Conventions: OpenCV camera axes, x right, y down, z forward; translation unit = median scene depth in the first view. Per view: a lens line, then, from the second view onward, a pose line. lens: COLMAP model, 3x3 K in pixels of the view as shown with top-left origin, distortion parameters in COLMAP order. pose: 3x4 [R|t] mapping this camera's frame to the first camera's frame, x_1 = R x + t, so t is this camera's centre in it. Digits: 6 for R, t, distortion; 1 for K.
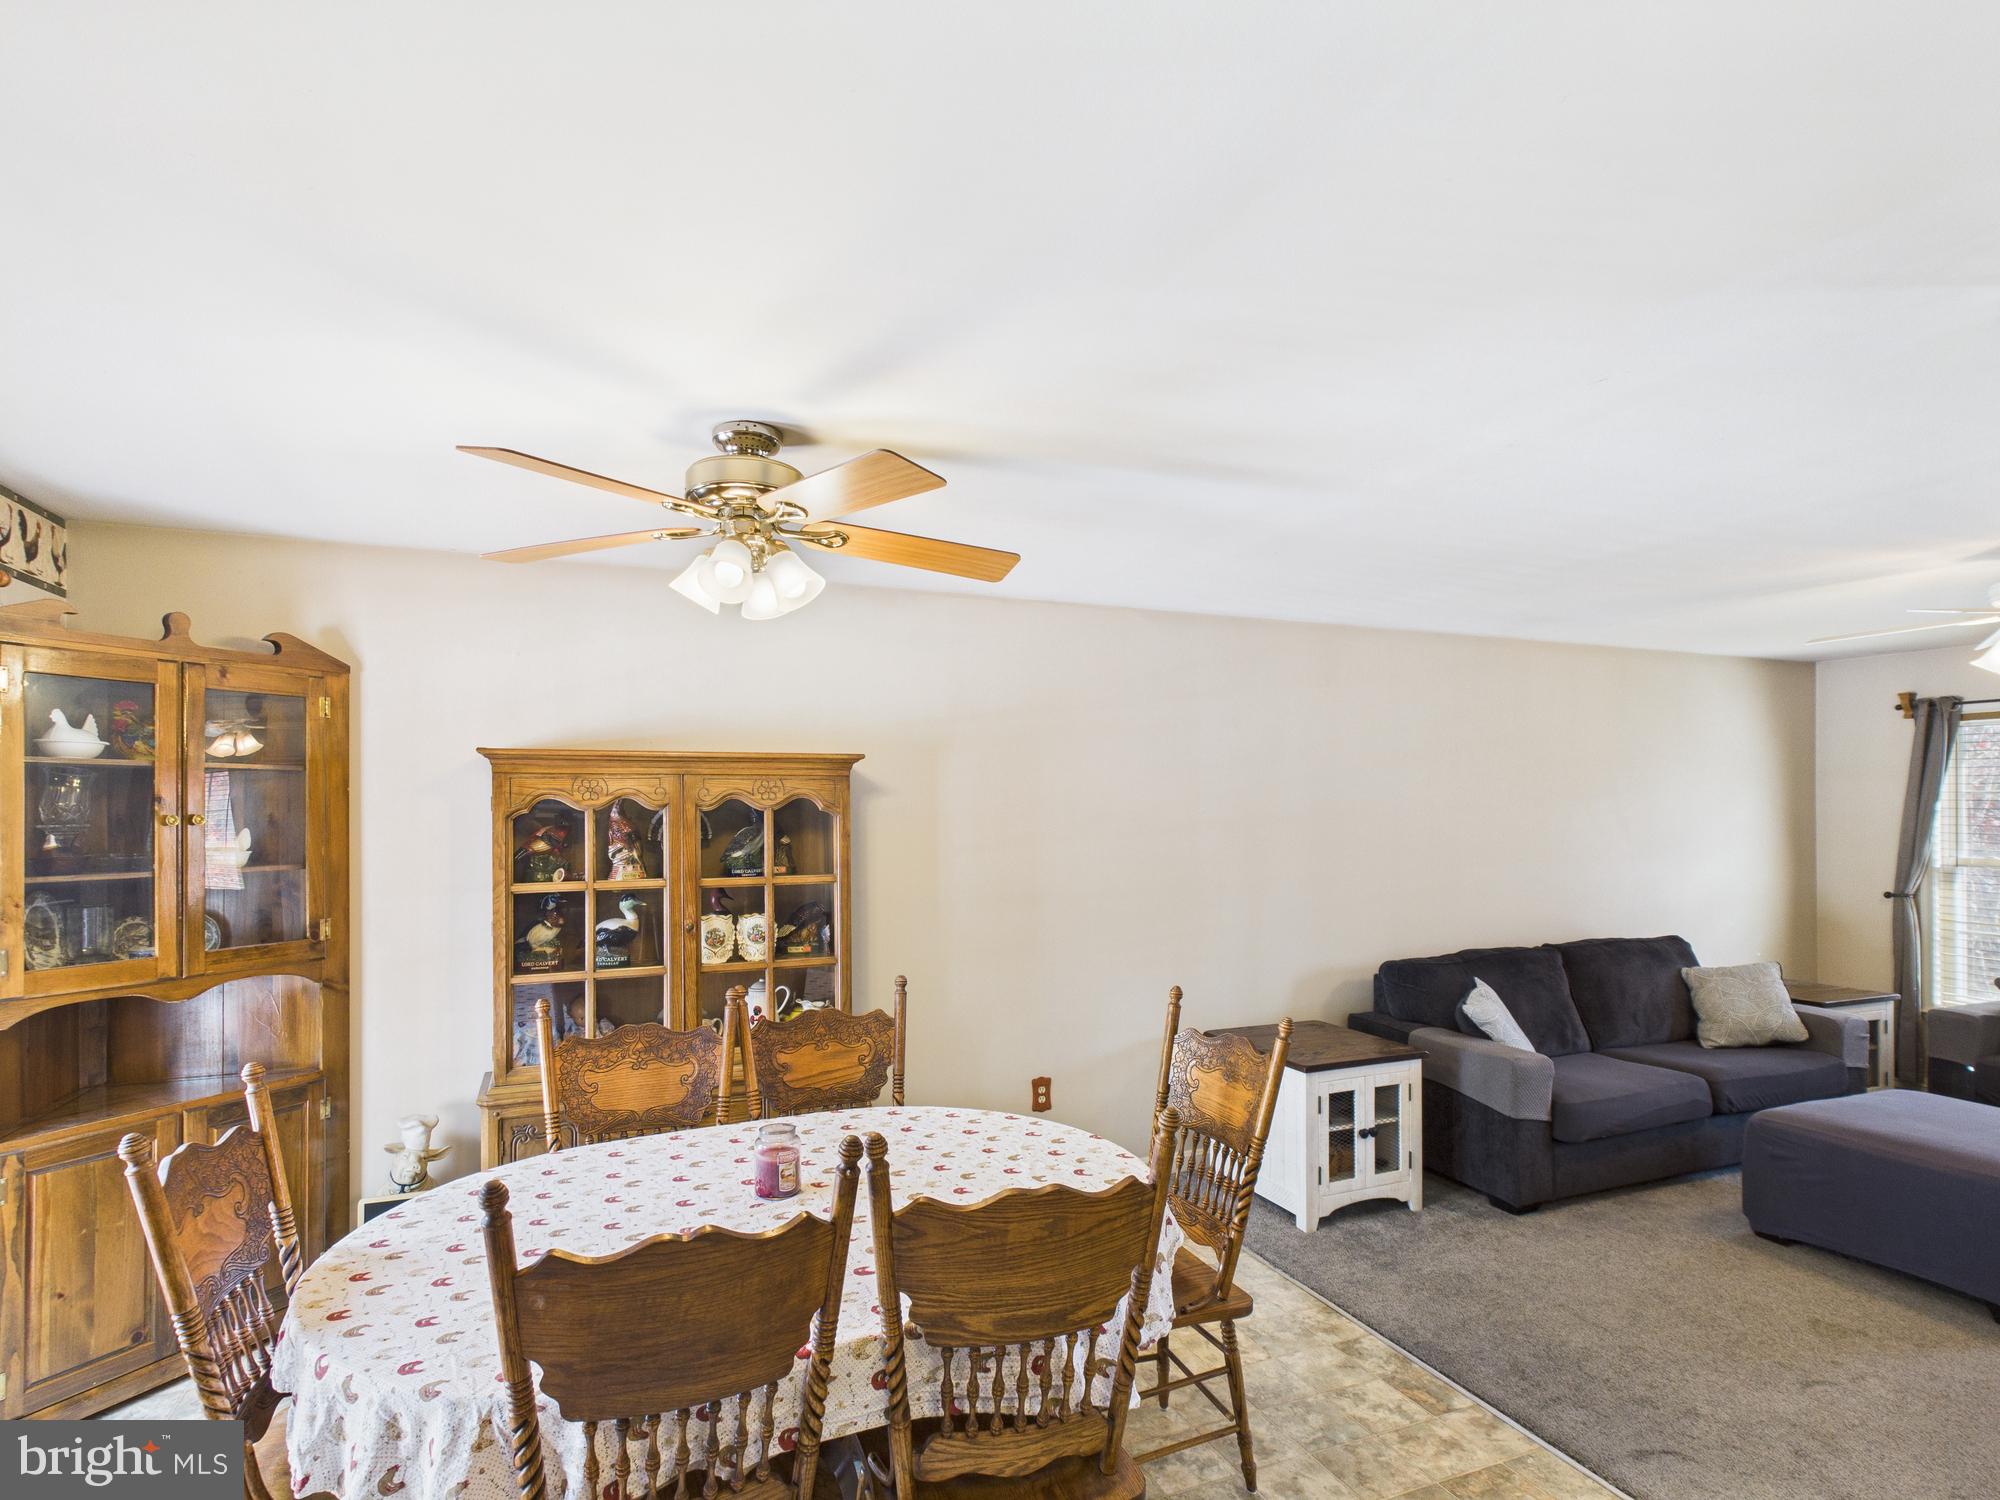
lens RADIAL K [[1052.7, 0, 999.5], [0, 1052.7, 807.7], [0, 0, 1]] dist [0.000813, -0.000069]
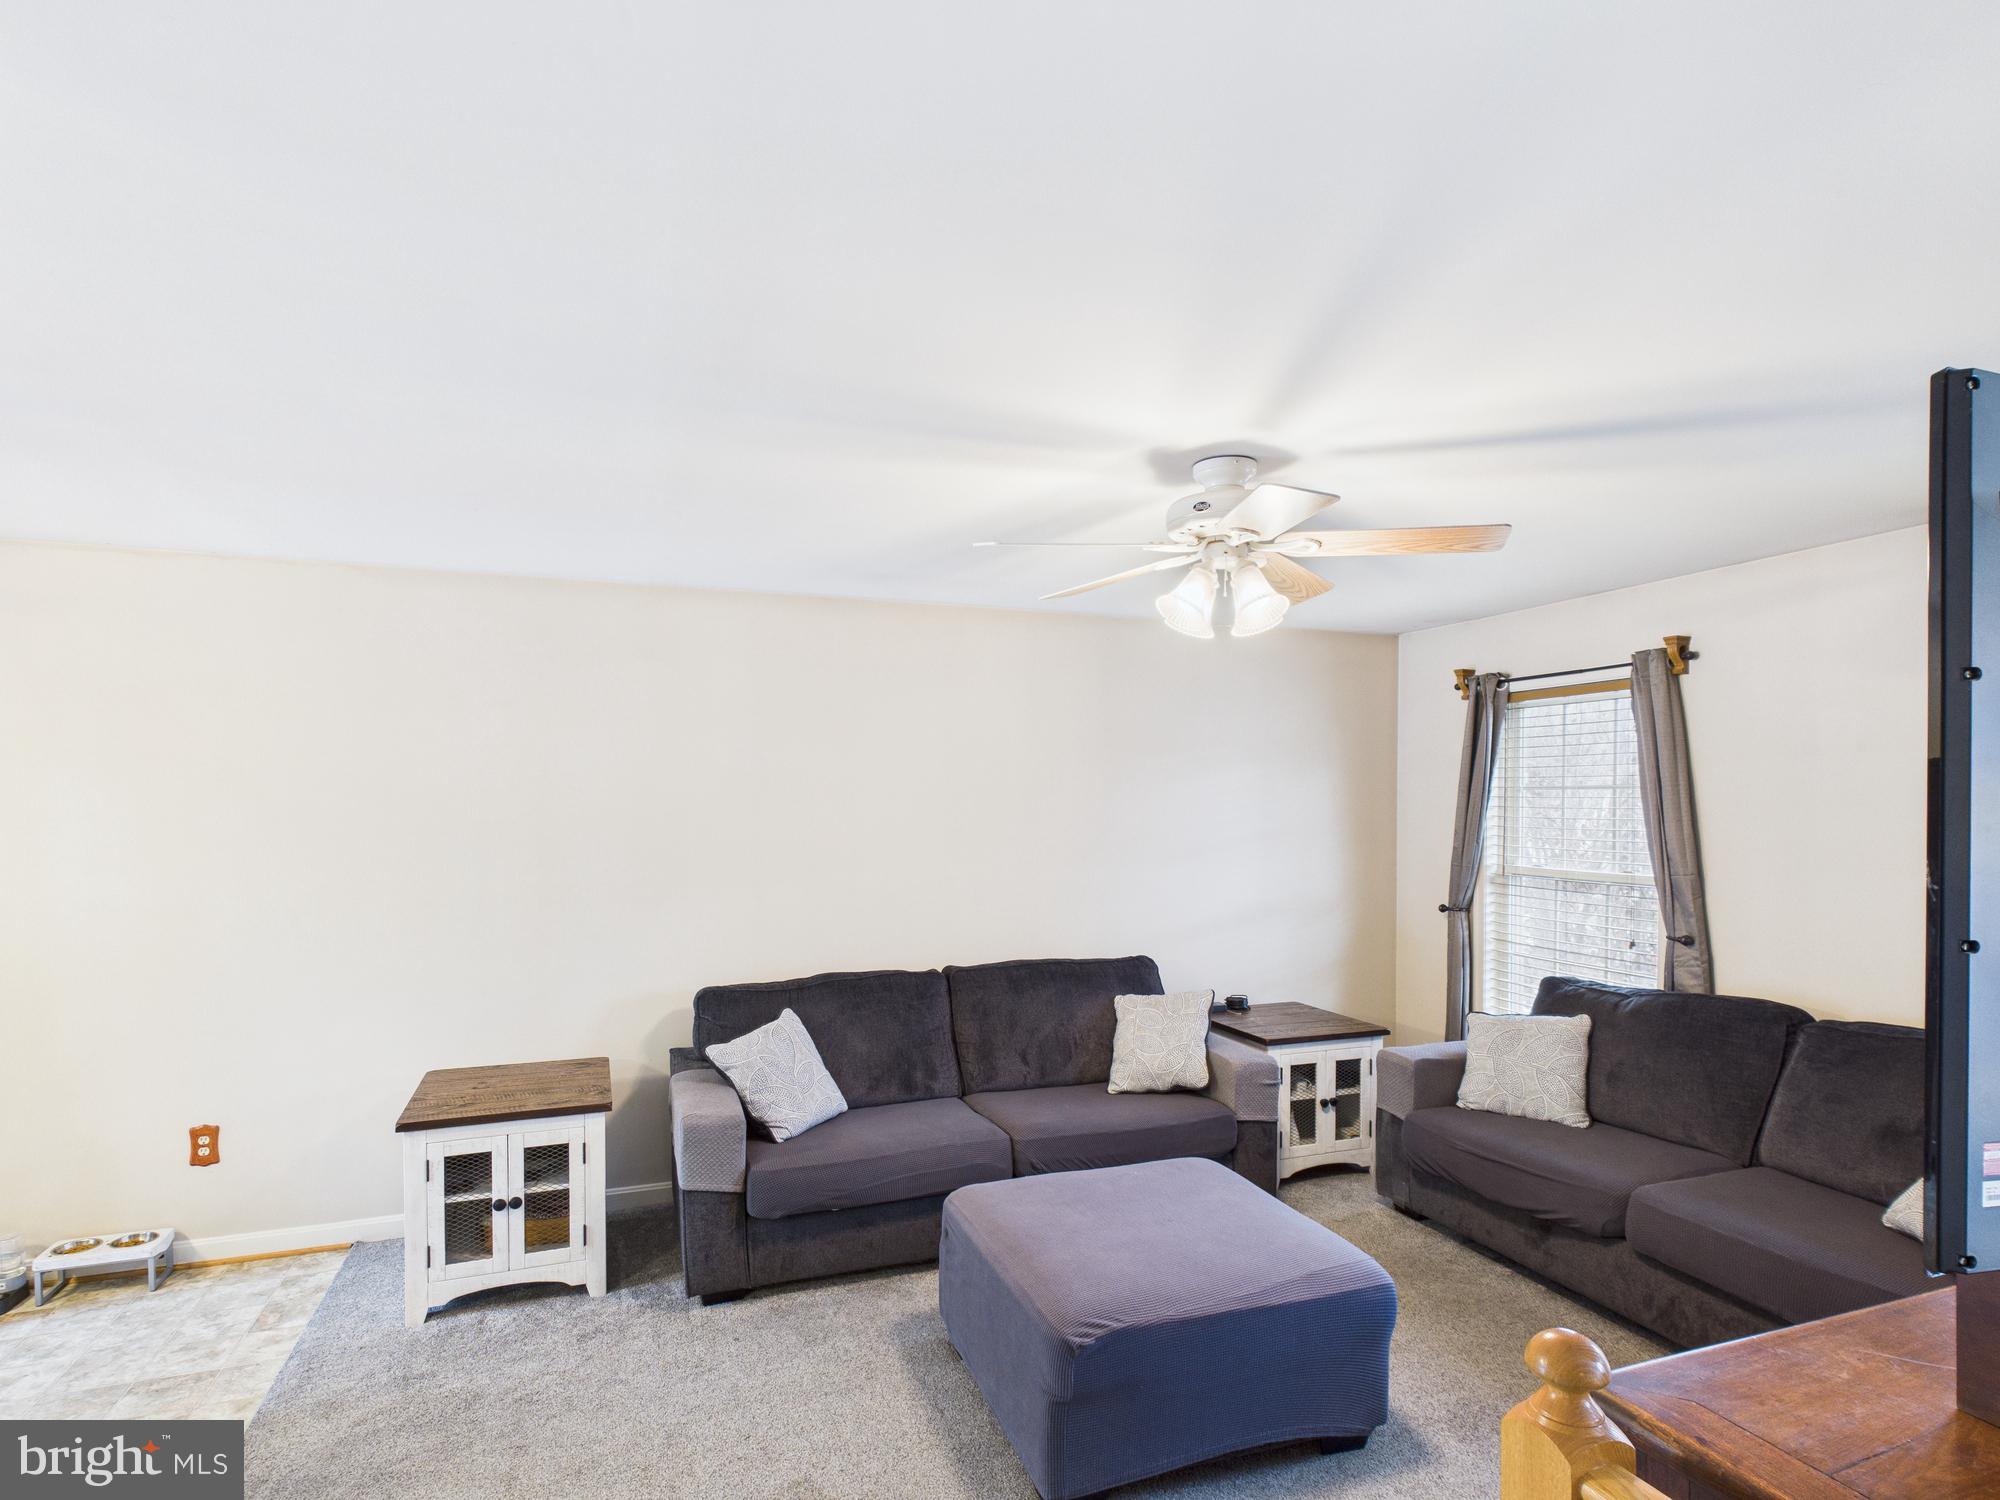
lens RADIAL K [[1052.7, 0, 999.5], [0, 1052.7, 807.7], [0, 0, 1]] dist [0.000813, -0.000069]
pose [[0.998953, 0.001119, -0.045732, 0.638322], [-0.000662, 0.999950, 0.010022, -0.007766], [0.045741, -0.009982, 0.998903, 0.164255]]
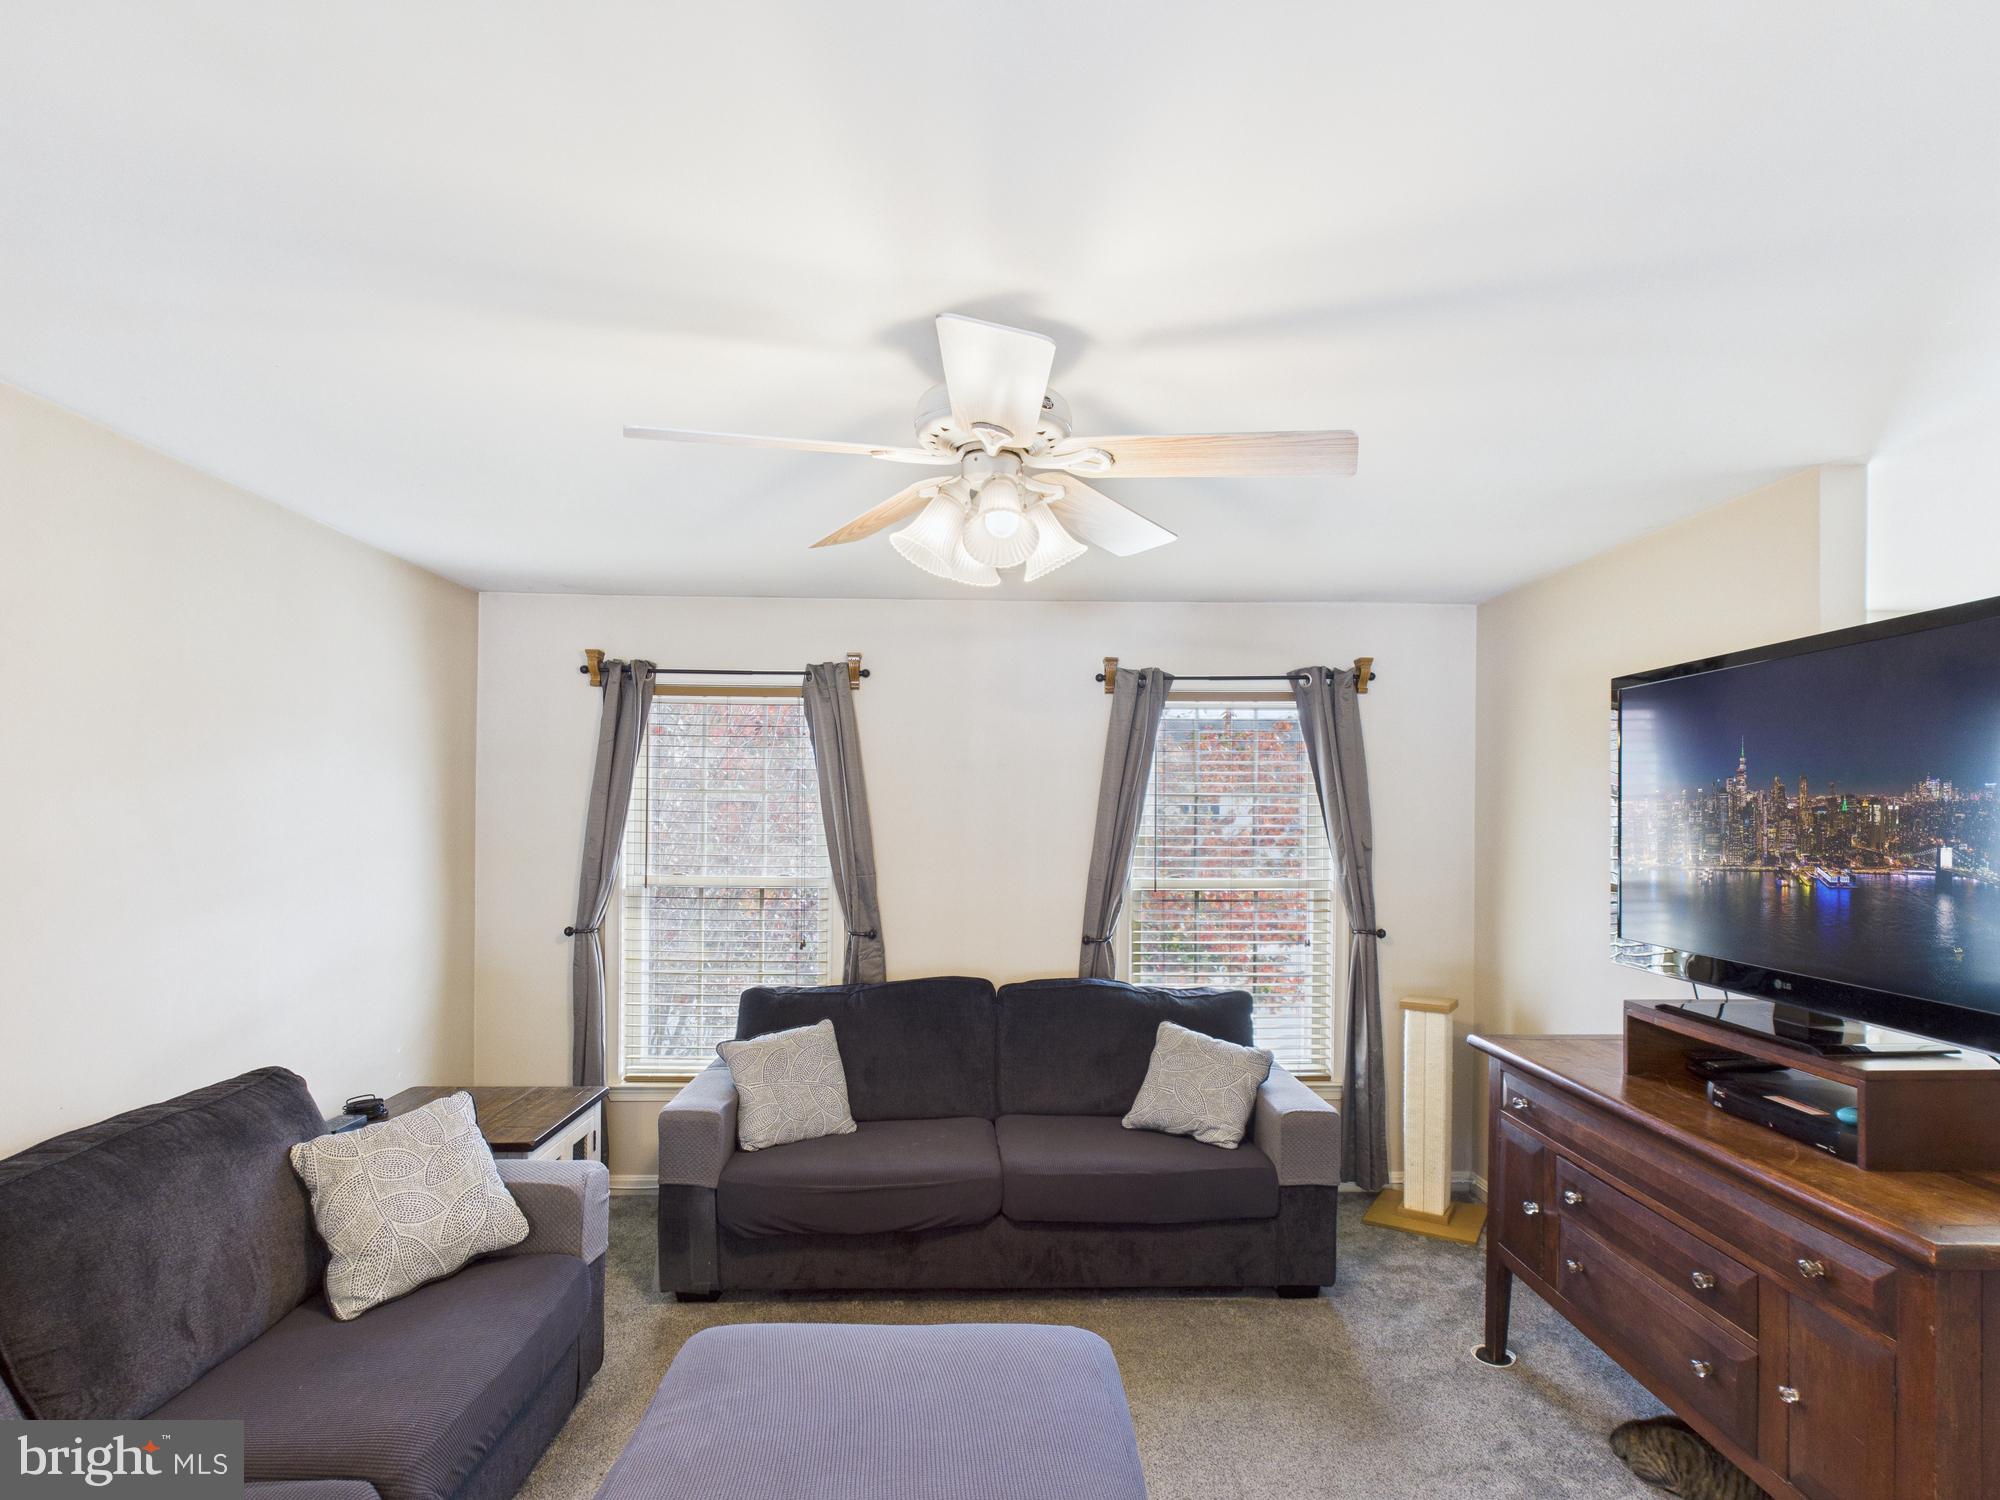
lens RADIAL K [[1052.7, 0, 999.5], [0, 1052.7, 807.7], [0, 0, 1]] dist [0.000813, -0.000069]
pose [[0.357155, 0.010498, 0.933986, 0.344116], [-0.014969, 0.999873, -0.005515, -0.001092], [-0.933925, -0.012011, 0.357266, 0.579661]]
